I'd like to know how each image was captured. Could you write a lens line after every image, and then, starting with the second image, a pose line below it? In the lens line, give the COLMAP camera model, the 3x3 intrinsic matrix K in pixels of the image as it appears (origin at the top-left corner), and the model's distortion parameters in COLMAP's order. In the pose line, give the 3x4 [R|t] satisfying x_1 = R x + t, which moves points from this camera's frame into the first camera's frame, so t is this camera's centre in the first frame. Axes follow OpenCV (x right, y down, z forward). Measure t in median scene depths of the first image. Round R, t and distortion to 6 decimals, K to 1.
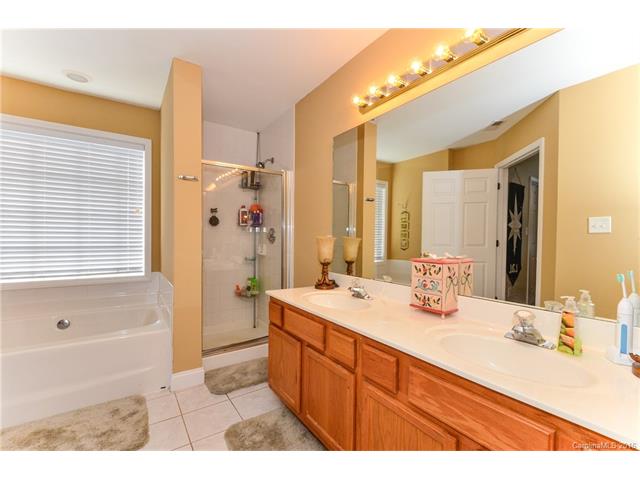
lens RADIAL K [[279.5, 0, 320.8], [0, 279.5, 243.4], [0, 0, 1]] dist [0.008465, -0.007865]
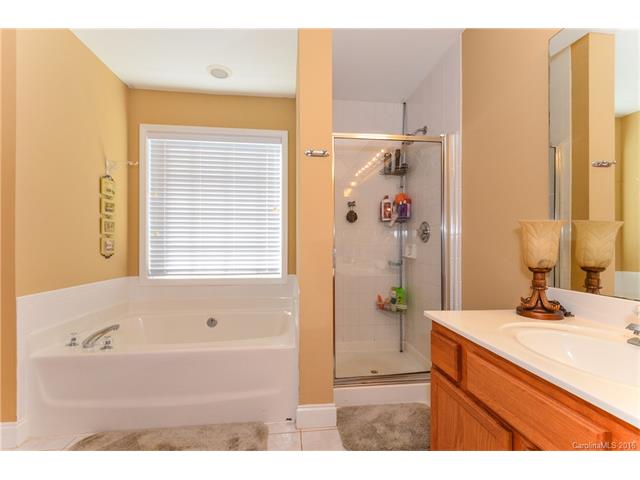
lens RADIAL K [[279.5, 0, 320.8], [0, 279.5, 243.4], [0, 0, 1]] dist [0.008465, -0.007865]
pose [[0.879007, -0.013520, -0.476617, -0.073565], [-0.001459, 0.999517, -0.031043, 0.030004], [0.476806, 0.027982, 0.878563, 0.252839]]
